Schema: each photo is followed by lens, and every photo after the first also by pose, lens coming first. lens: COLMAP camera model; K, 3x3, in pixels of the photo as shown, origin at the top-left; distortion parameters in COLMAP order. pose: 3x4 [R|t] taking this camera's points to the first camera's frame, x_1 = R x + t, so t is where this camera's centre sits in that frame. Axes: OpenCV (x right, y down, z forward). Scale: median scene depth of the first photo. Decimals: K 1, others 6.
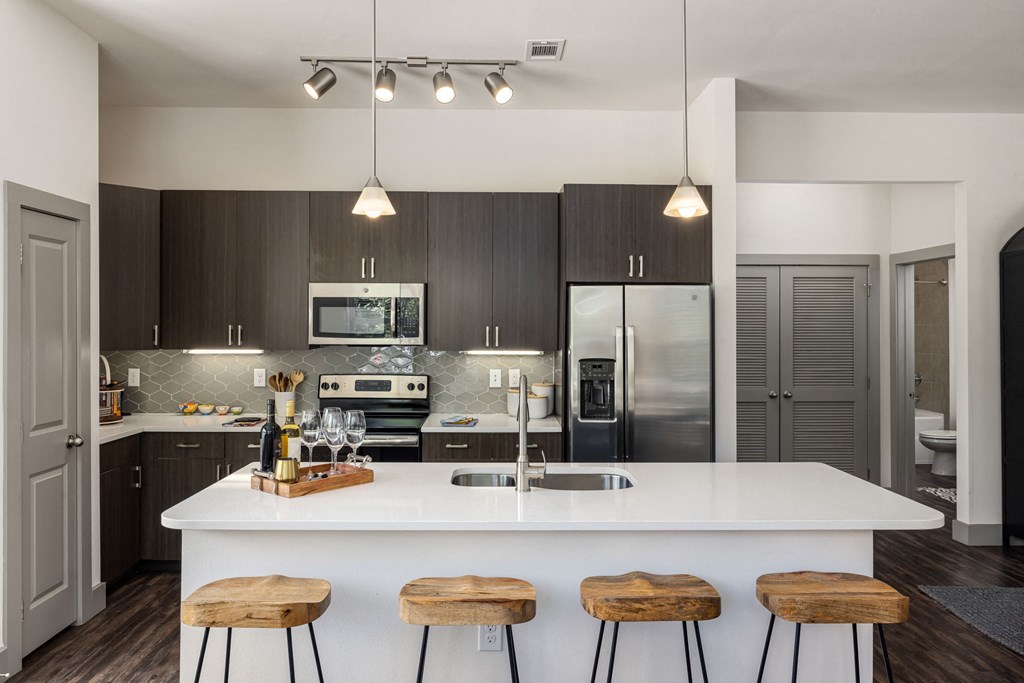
lens RADIAL K [[721.6, 0, 513.0], [0, 721.6, 331.9], [0, 0, 1]] dist [-0.010135, 0.001287]
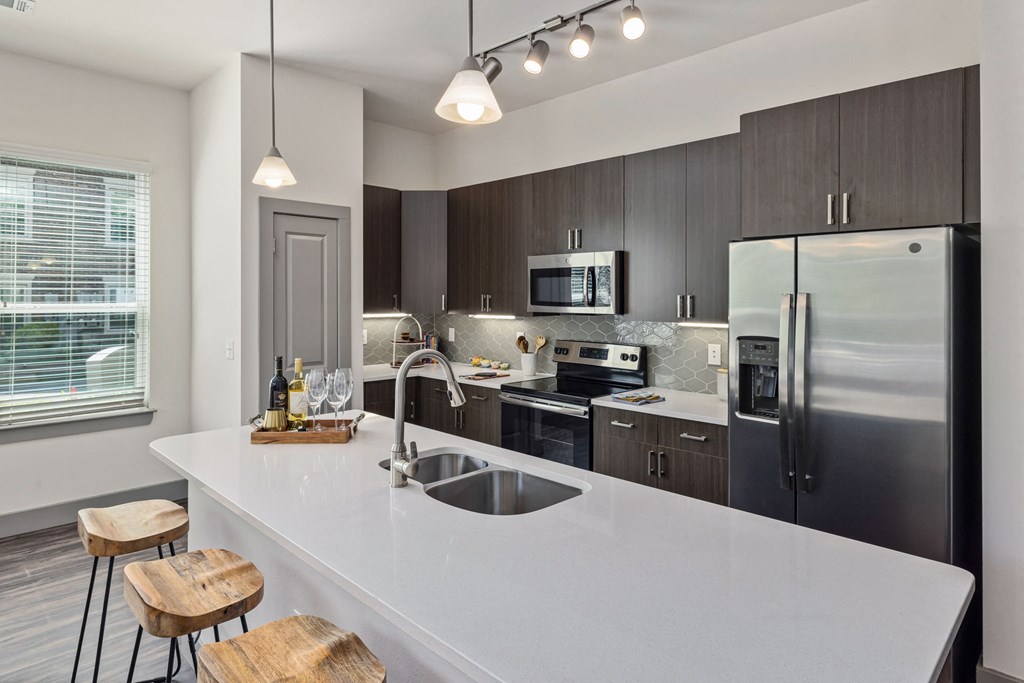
lens RADIAL K [[594.2, 0, 500.0], [0, 594.2, 300.3], [0, 0, 1]] dist [-0.000436, -0.000324]
pose [[0.688239, 0.003522, -0.725475, 0.347513], [-0.005963, 0.999982, -0.000802, 0.000651], [0.725459, 0.004878, 0.688248, 0.340913]]
